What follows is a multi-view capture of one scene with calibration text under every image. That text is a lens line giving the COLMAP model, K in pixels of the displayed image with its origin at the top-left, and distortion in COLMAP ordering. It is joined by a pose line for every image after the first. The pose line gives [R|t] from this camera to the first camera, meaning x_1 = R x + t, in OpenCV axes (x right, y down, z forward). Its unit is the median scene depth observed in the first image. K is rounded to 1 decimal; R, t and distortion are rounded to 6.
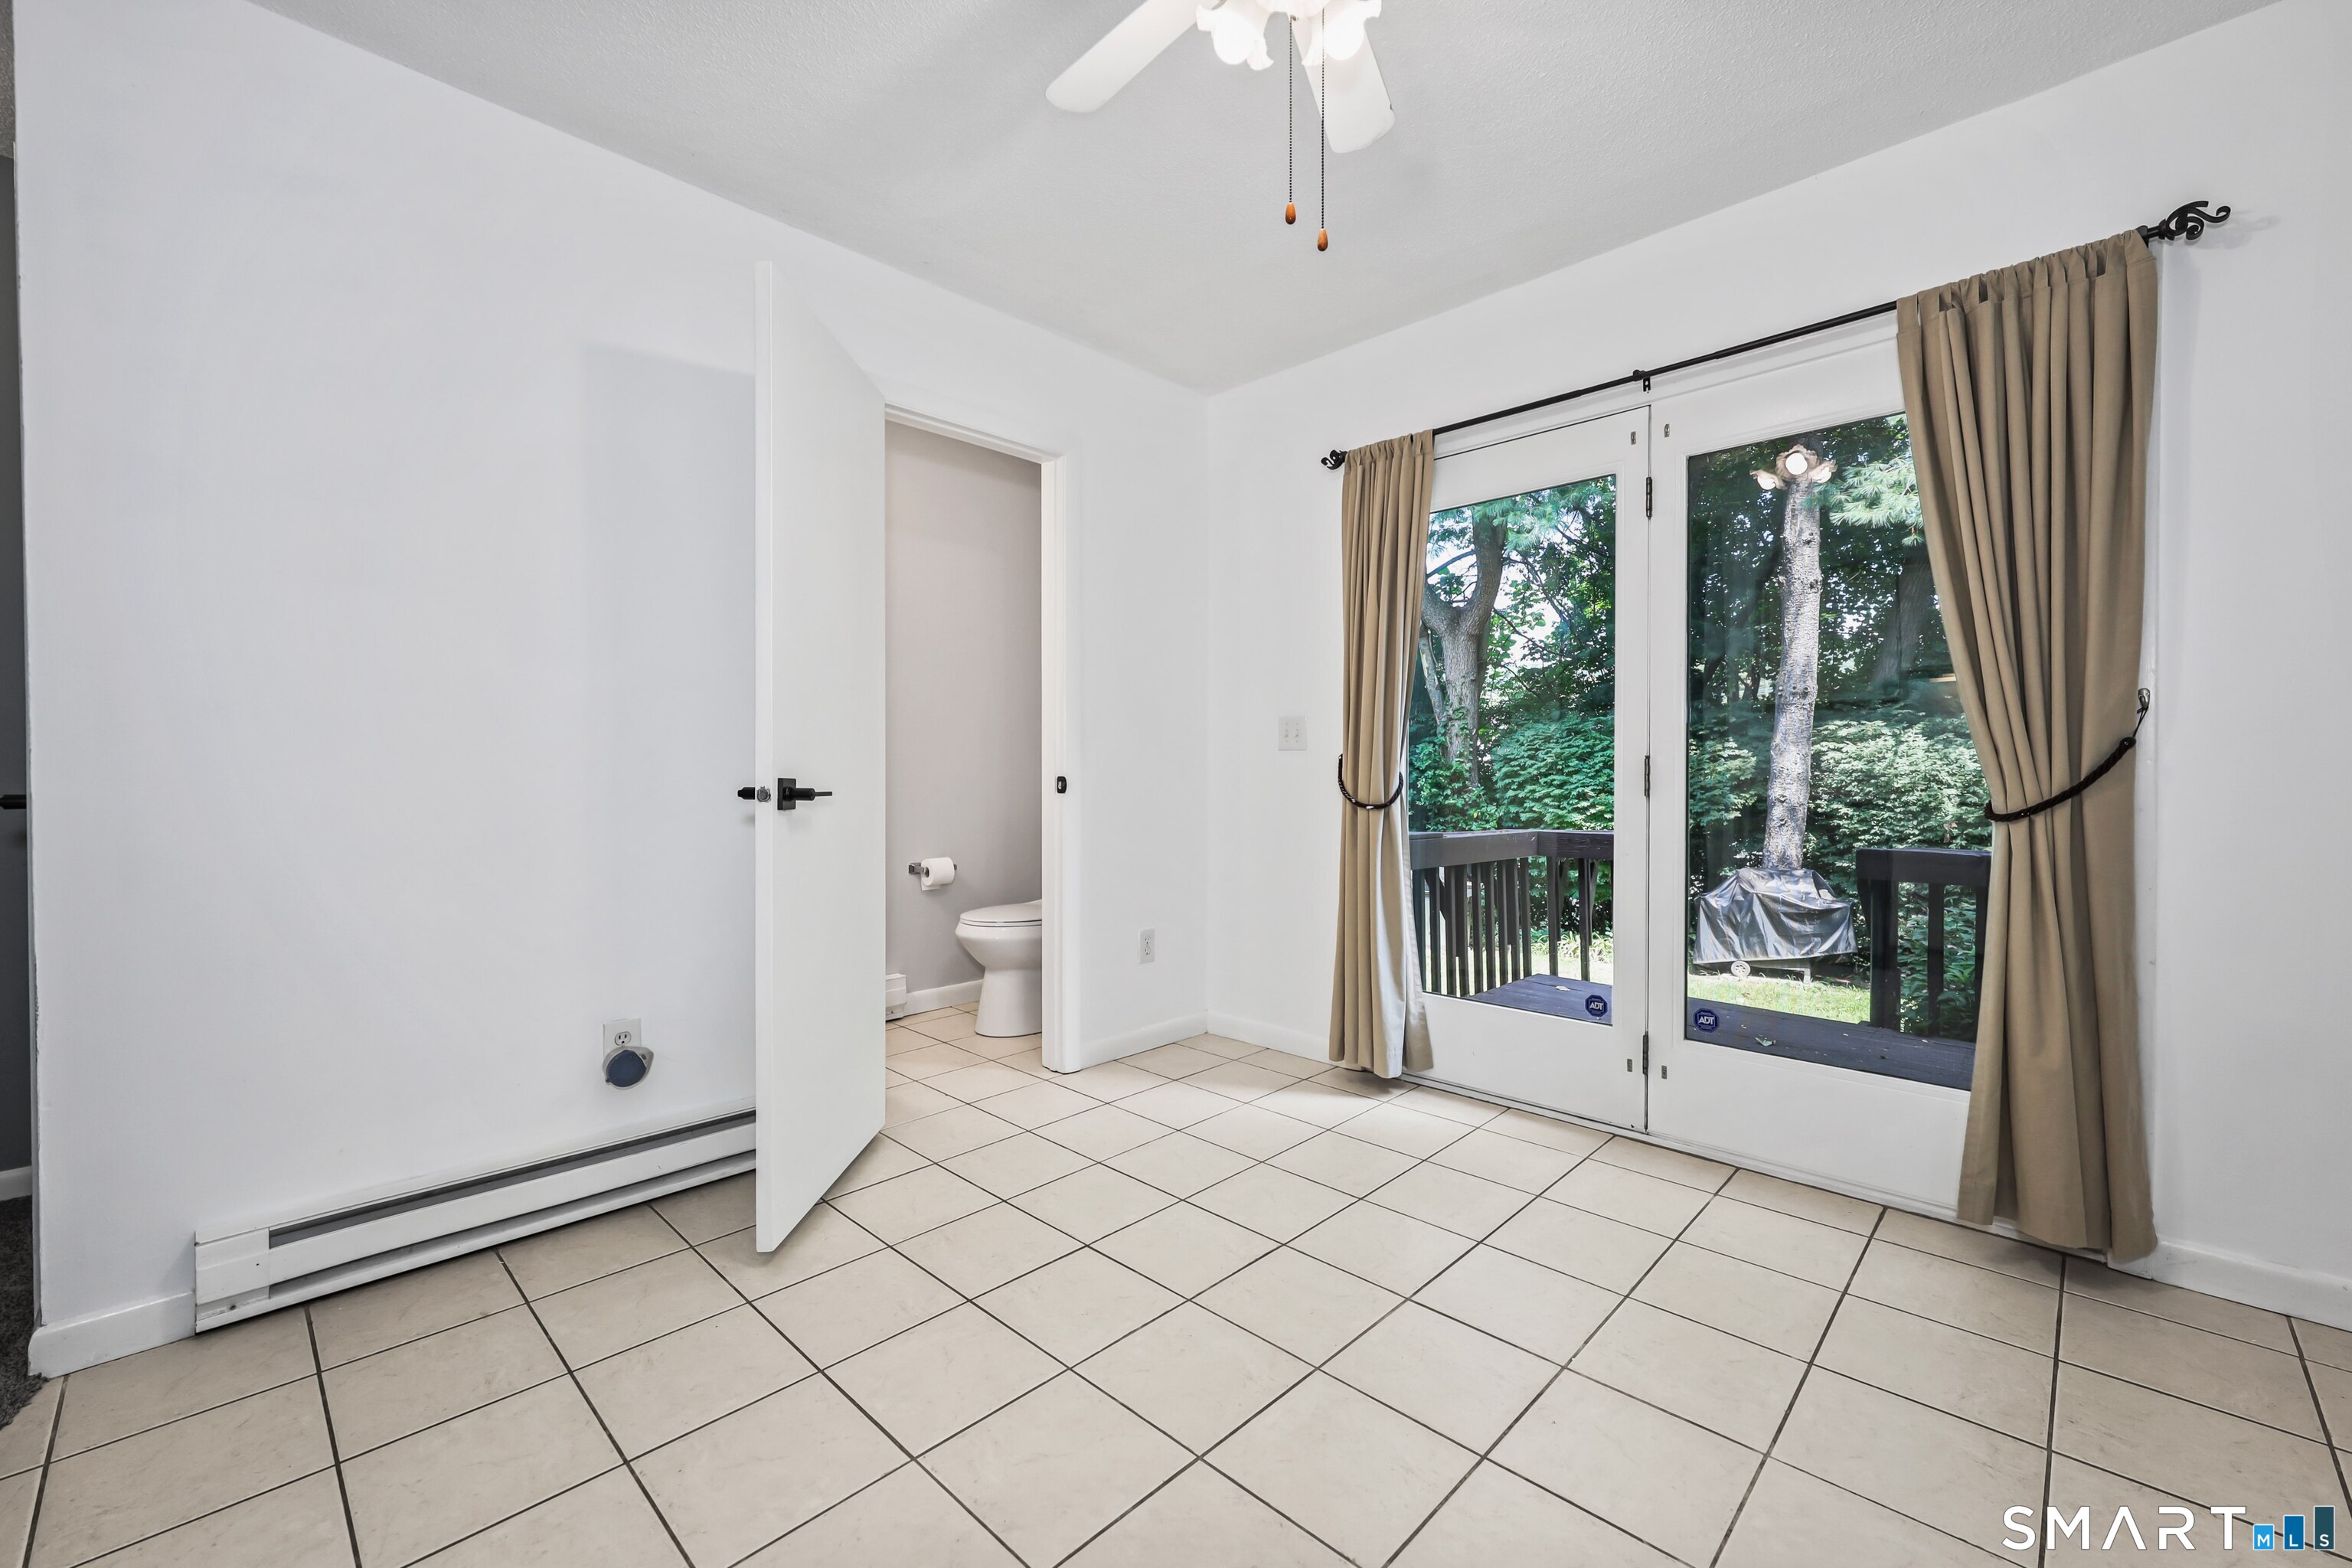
lens RADIAL K [[959.4, 0, 1191.2], [0, 959.4, 771.6], [0, 0, 1]] dist [0.012099, 0.000299]
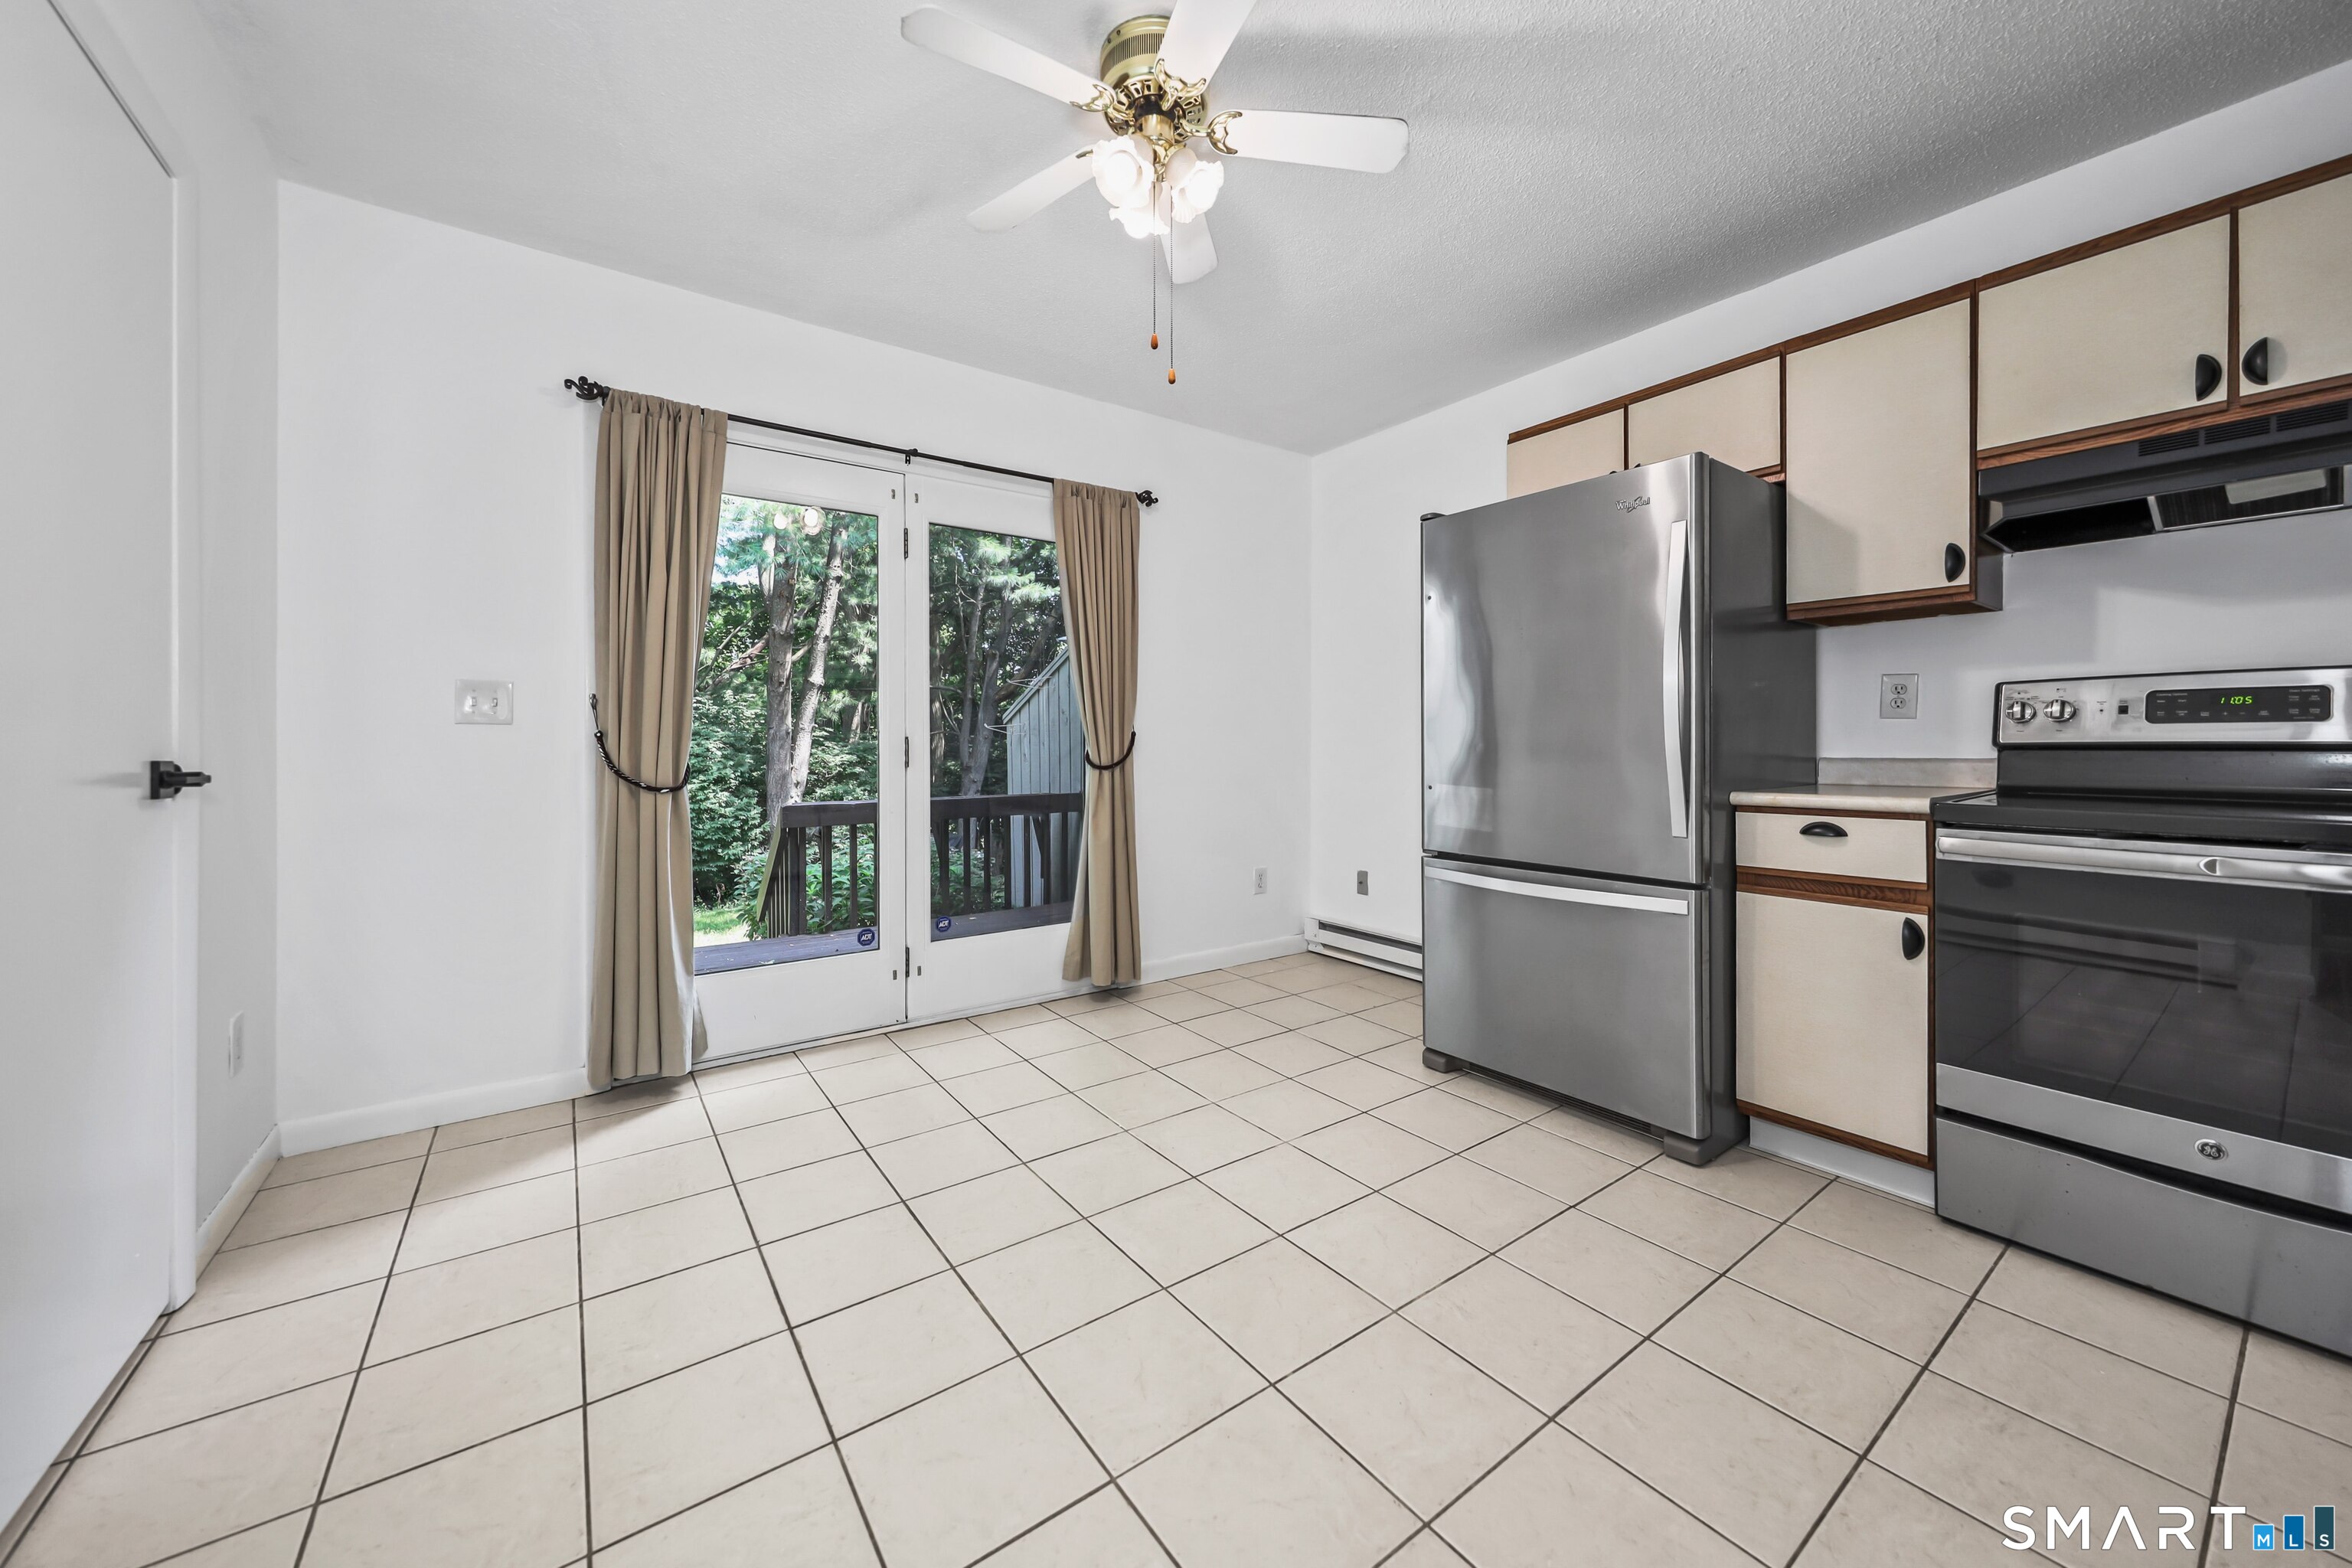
lens RADIAL K [[842.8, 0, 1153.3], [0, 842.8, 744.7], [0, 0, 1]] dist [0.003298, -0.000246]
pose [[0.198626, -0.004488, 0.980065, -0.606100], [0.005085, 0.999981, 0.003549, -0.009230], [-0.980062, 0.004279, 0.198645, 0.437658]]
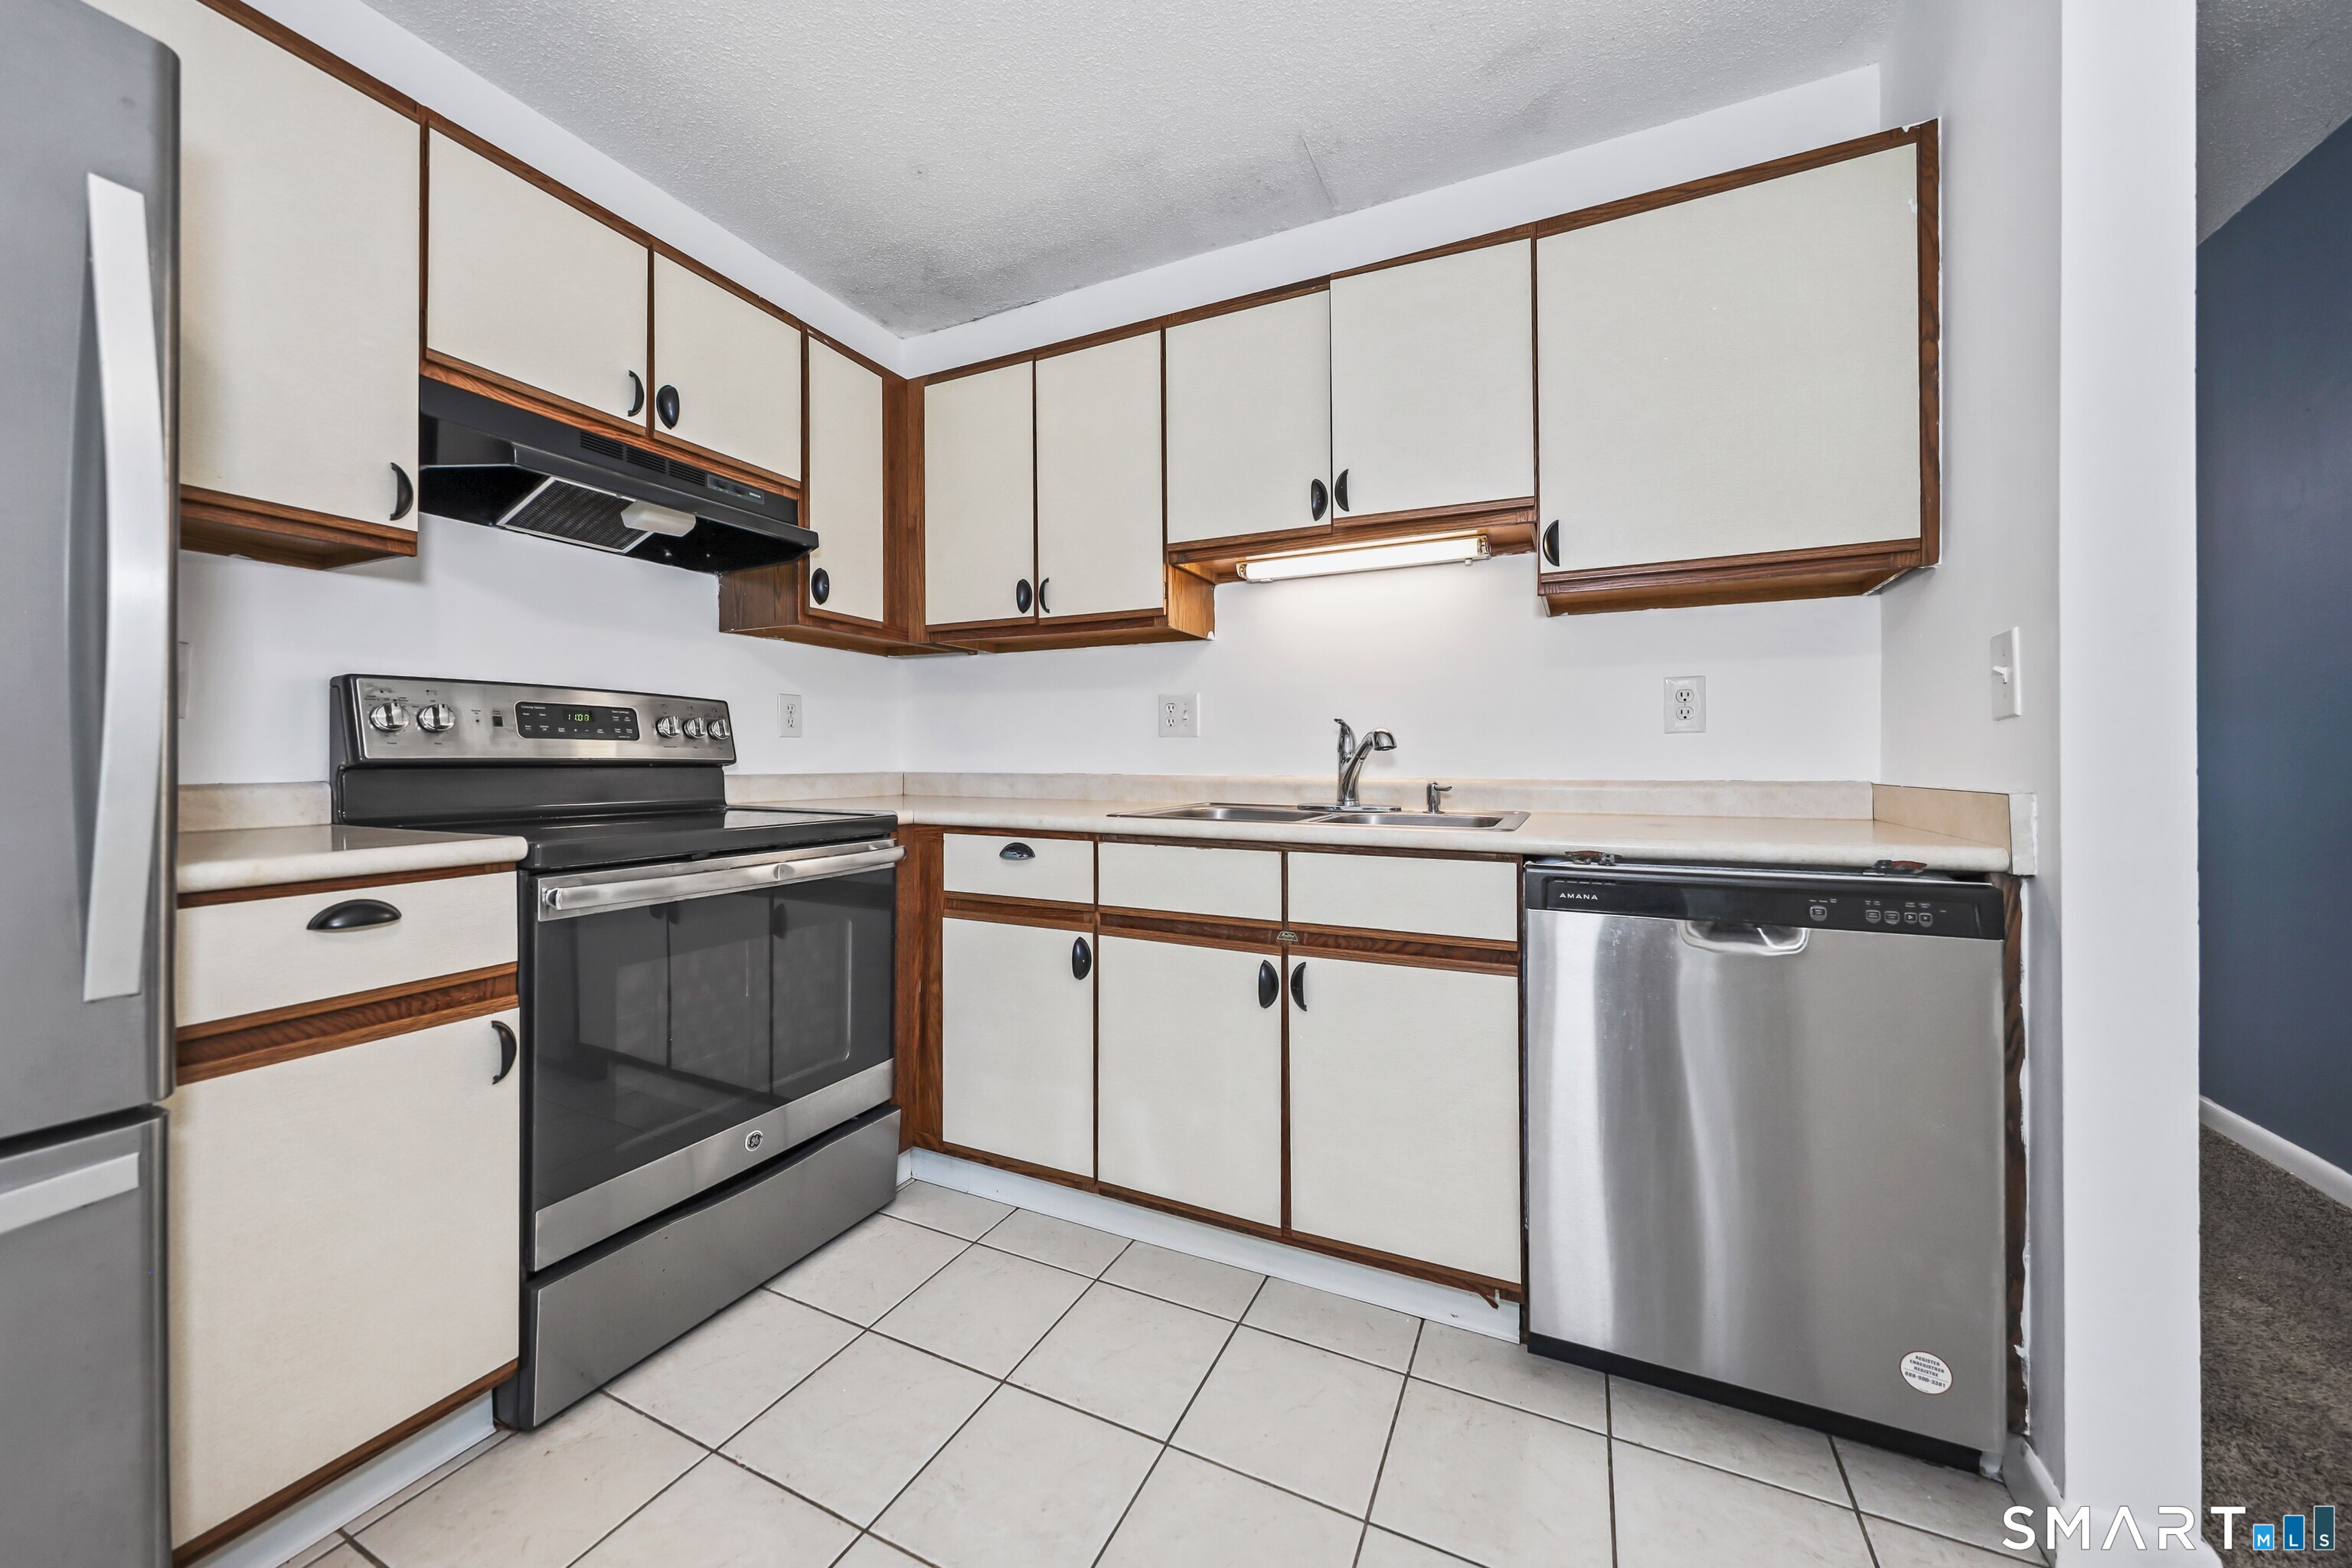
lens RADIAL K [[842.8, 0, 1175.4], [0, 842.8, 762.8], [0, 0, 1]] dist [0.003298, -0.000246]
pose [[-0.950754, -0.000819, -0.309946, -0.008517], [-0.001515, 0.999997, 0.002002, -0.003687], [0.309943, 0.002373, -0.950752, 0.523784]]
